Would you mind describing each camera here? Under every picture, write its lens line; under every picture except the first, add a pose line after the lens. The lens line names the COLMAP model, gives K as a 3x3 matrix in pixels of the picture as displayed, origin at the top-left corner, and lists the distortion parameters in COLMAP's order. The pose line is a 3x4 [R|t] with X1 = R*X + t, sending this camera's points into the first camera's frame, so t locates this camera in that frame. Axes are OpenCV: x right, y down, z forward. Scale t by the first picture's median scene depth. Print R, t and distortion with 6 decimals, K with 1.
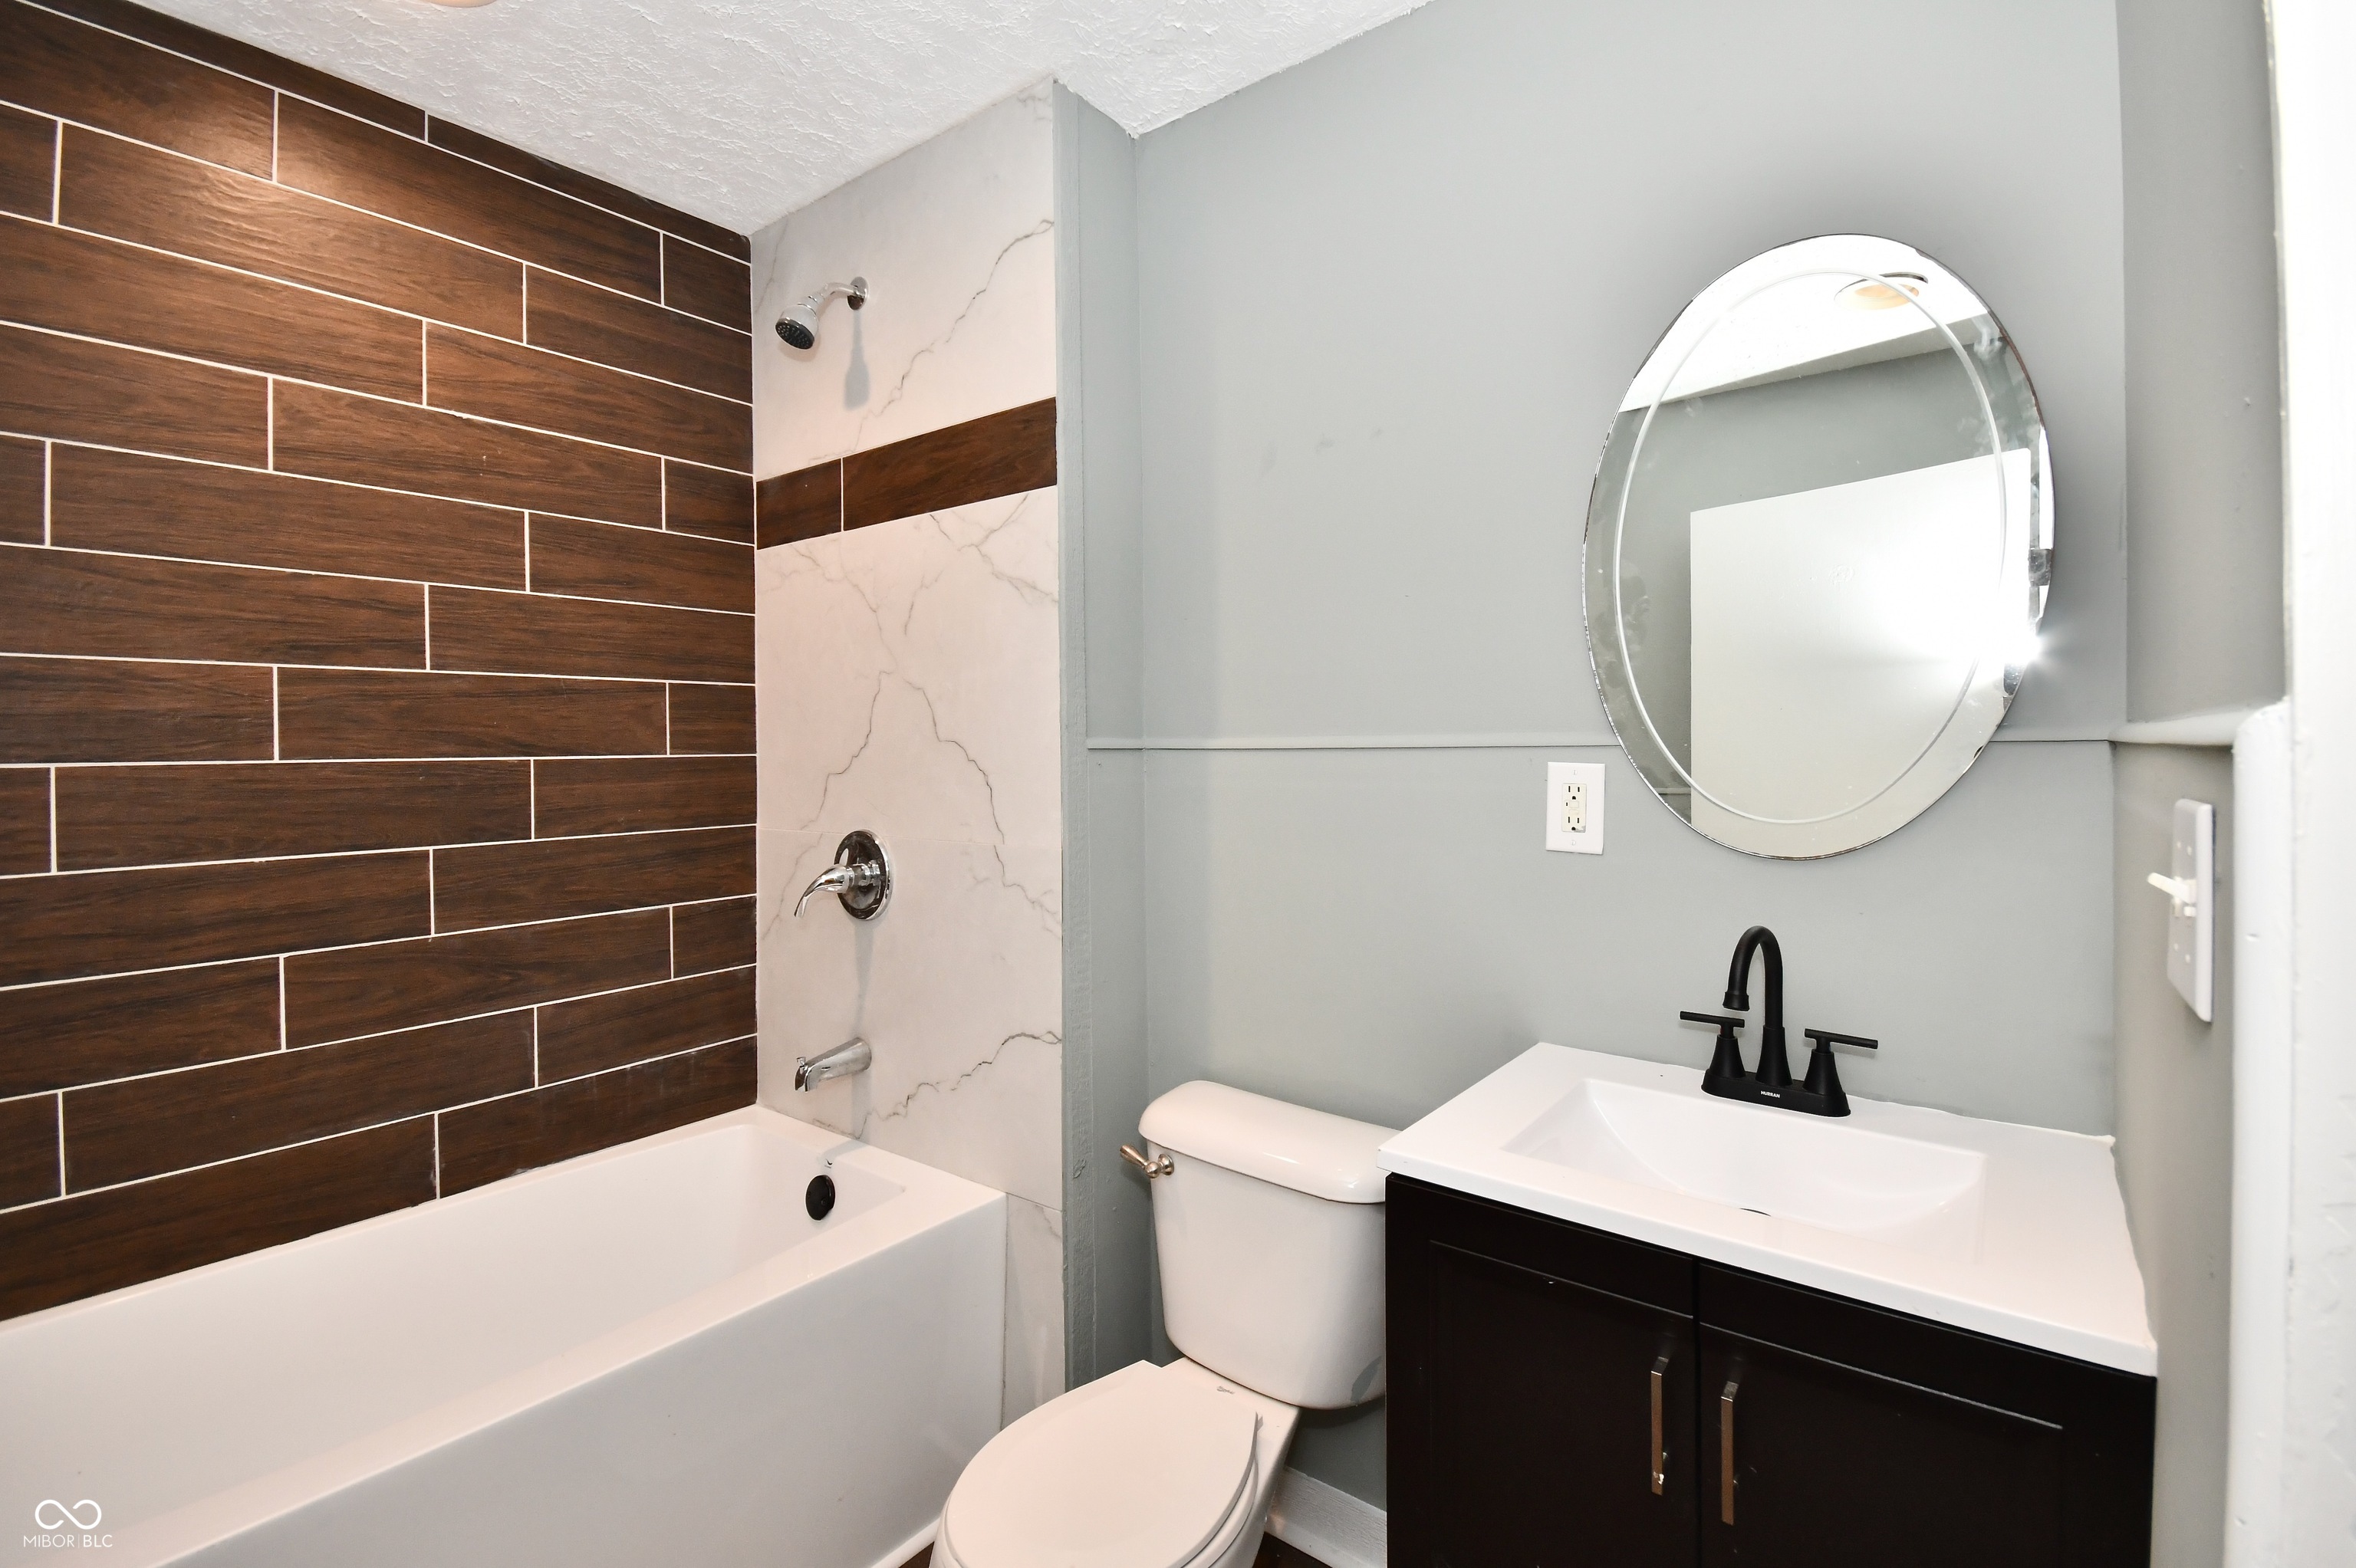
lens RADIAL K [[1050.6, 0, 1224.2], [0, 1050.6, 749.7], [0, 0, 1]] dist [0.007501, -0.009590]
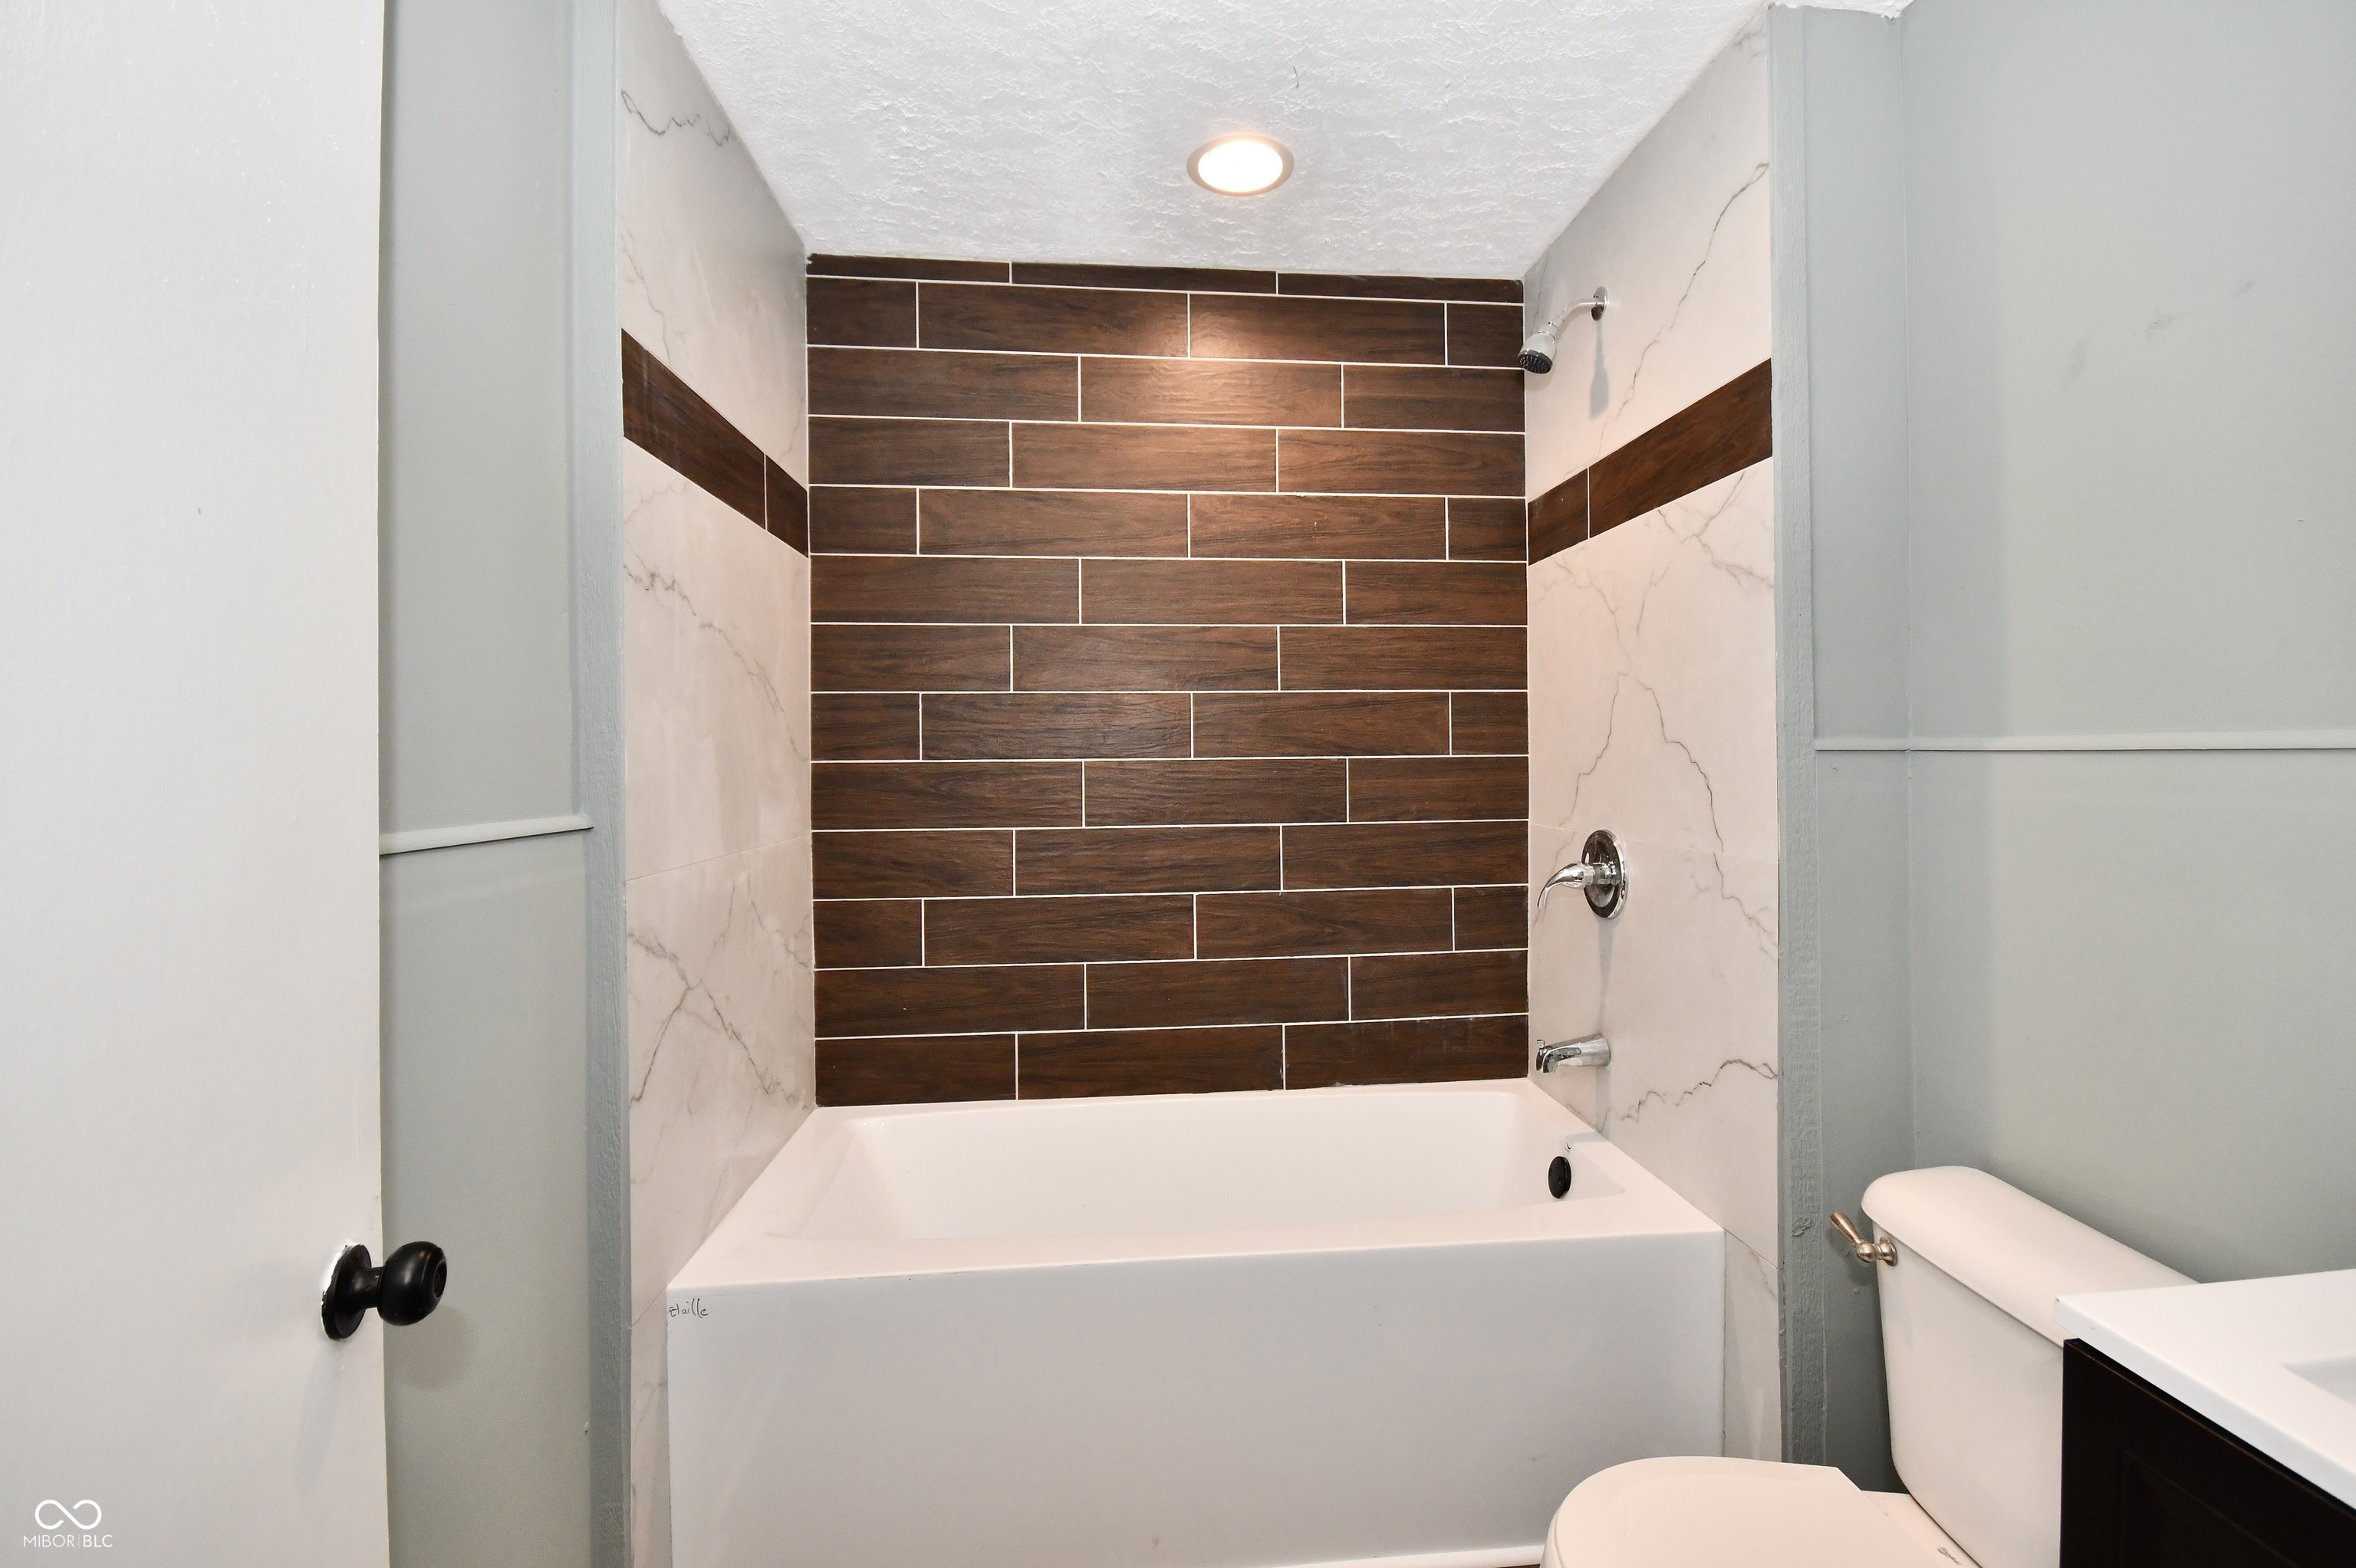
lens RADIAL K [[1050.6, 0, 1229.3], [0, 1050.6, 749.2], [0, 0, 1]] dist [0.007501, -0.009590]
pose [[0.677963, 0.000109, -0.735096, 0.201338], [-0.000612, 1.000000, -0.000416, -0.001139], [0.735096, 0.000731, 0.677963, 0.056841]]
